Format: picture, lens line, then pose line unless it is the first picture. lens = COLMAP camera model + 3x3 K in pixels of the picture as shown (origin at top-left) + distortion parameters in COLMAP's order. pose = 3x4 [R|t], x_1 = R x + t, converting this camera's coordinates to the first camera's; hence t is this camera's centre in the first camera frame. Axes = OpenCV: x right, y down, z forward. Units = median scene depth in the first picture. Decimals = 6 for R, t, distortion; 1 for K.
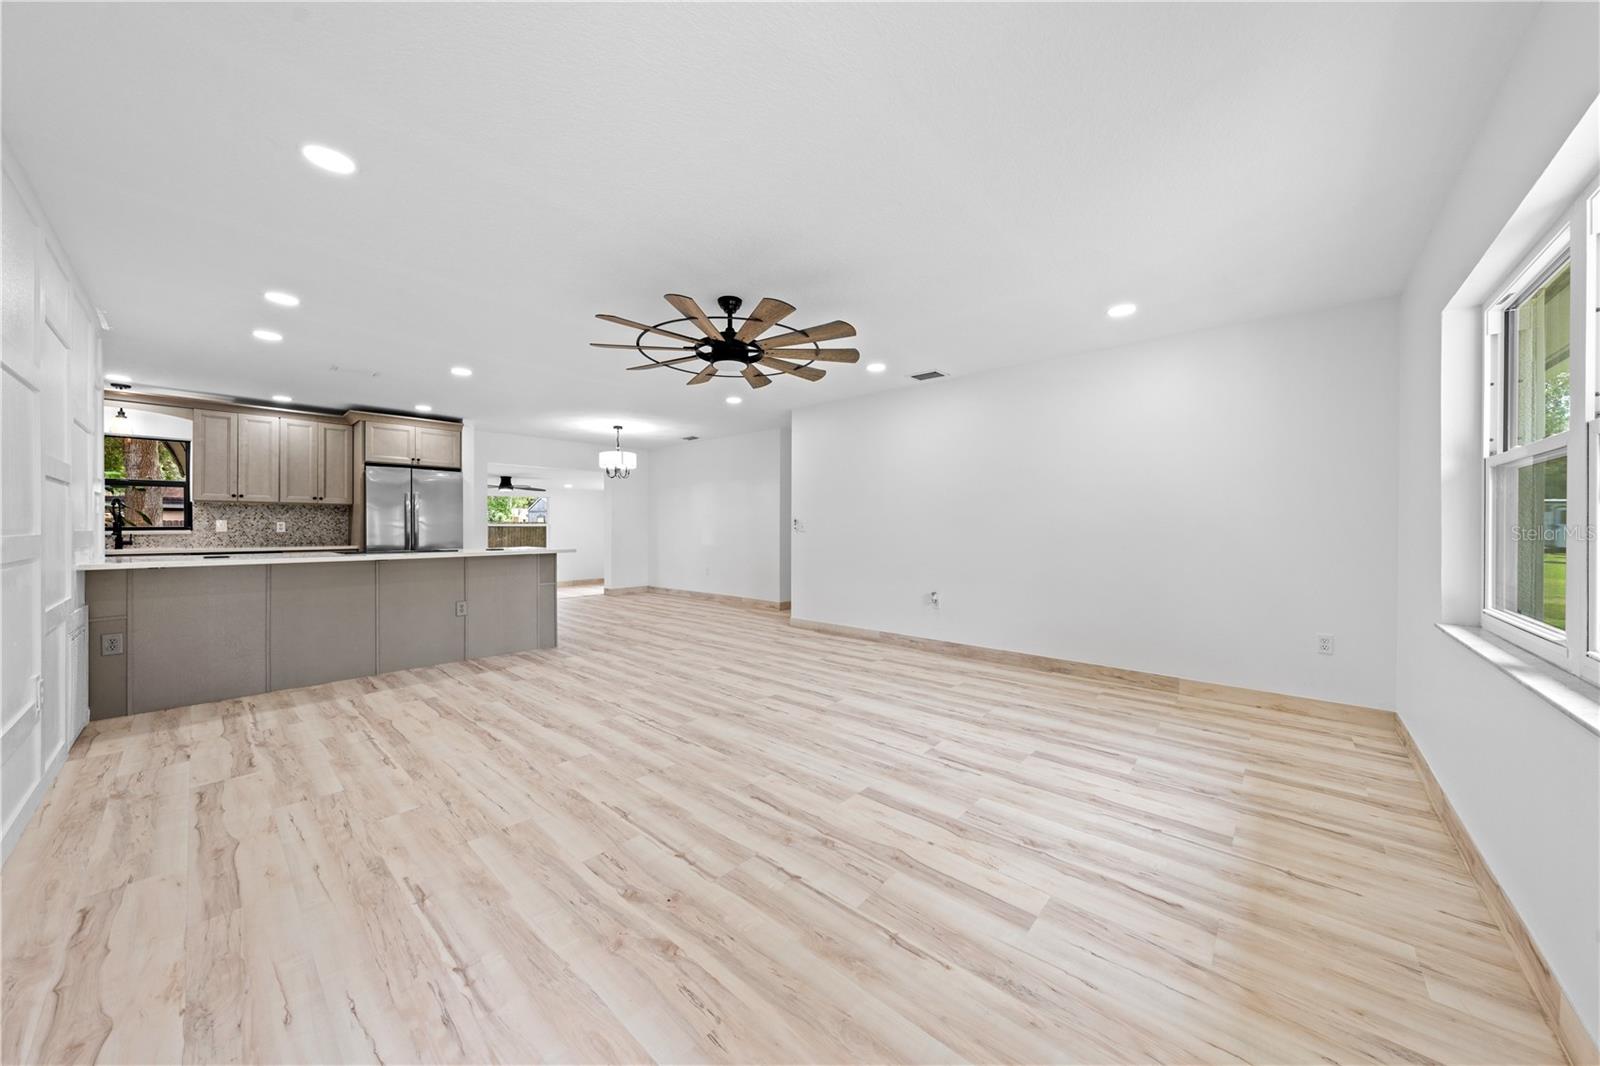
lens RADIAL K [[541.5, 0, 786.3], [0, 541.5, 530.1], [0, 0, 1]] dist [-0.001196, 0.000730]
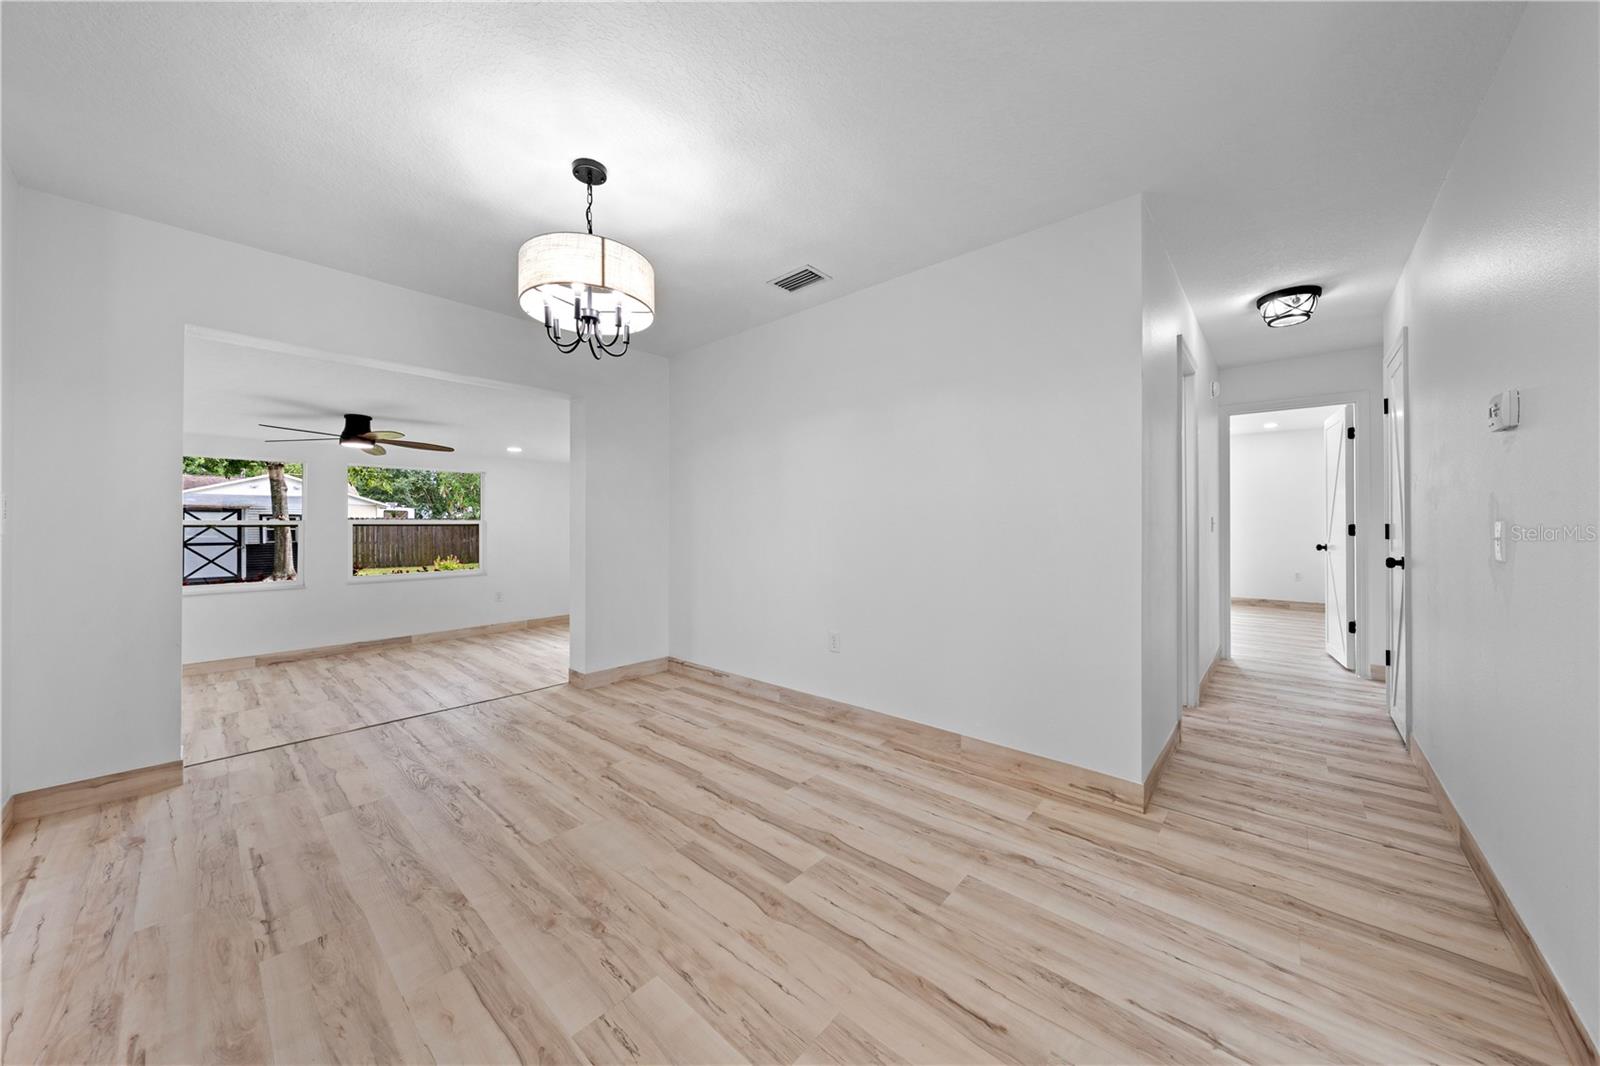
lens RADIAL K [[541.5, 0, 796.5], [0, 541.5, 512.4], [0, 0, 1]] dist [-0.001196, 0.000730]
pose [[0.999821, -0.000742, 0.018904, -0.444423], [0.001313, 0.999544, -0.030170, -0.011258], [-0.018872, 0.030190, 0.999366, 1.525434]]
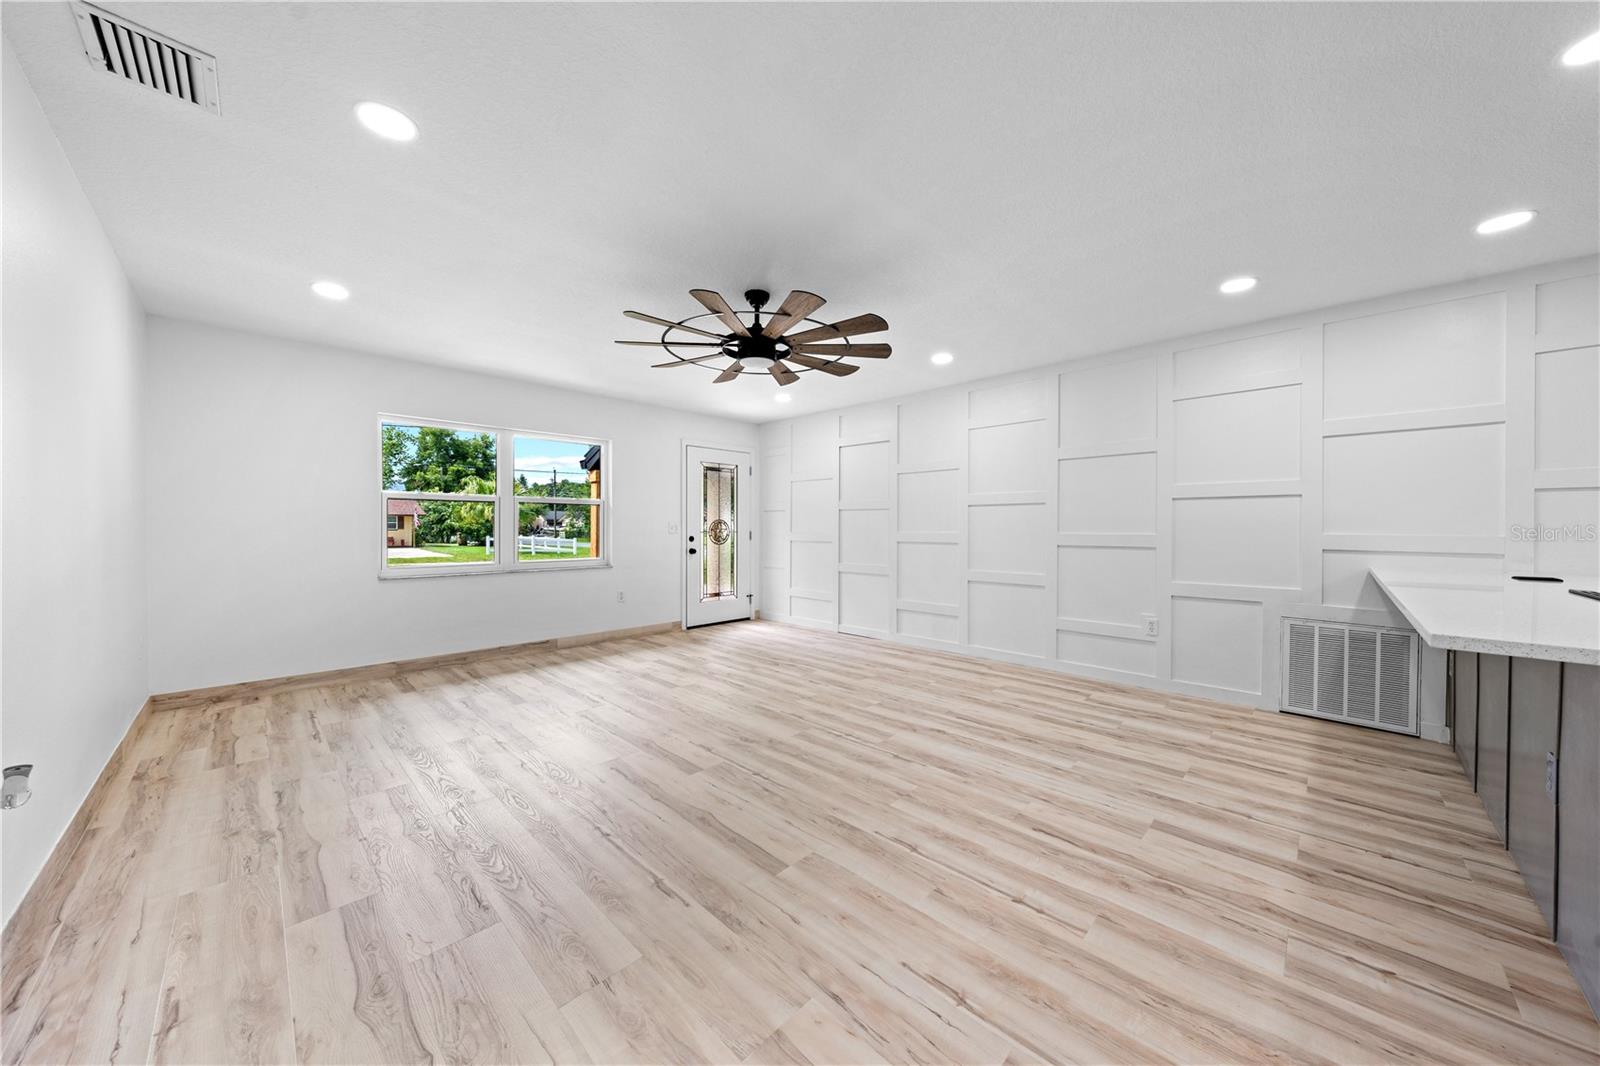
lens RADIAL K [[541.5, 0, 794.6], [0, 541.5, 535.0], [0, 0, 1]] dist [-0.001196, 0.000730]
pose [[-0.999498, -0.003707, 0.031466, -0.188812], [-0.003098, 0.999807, 0.019390, -0.014475], [-0.031531, 0.019283, -0.999317, 1.829240]]
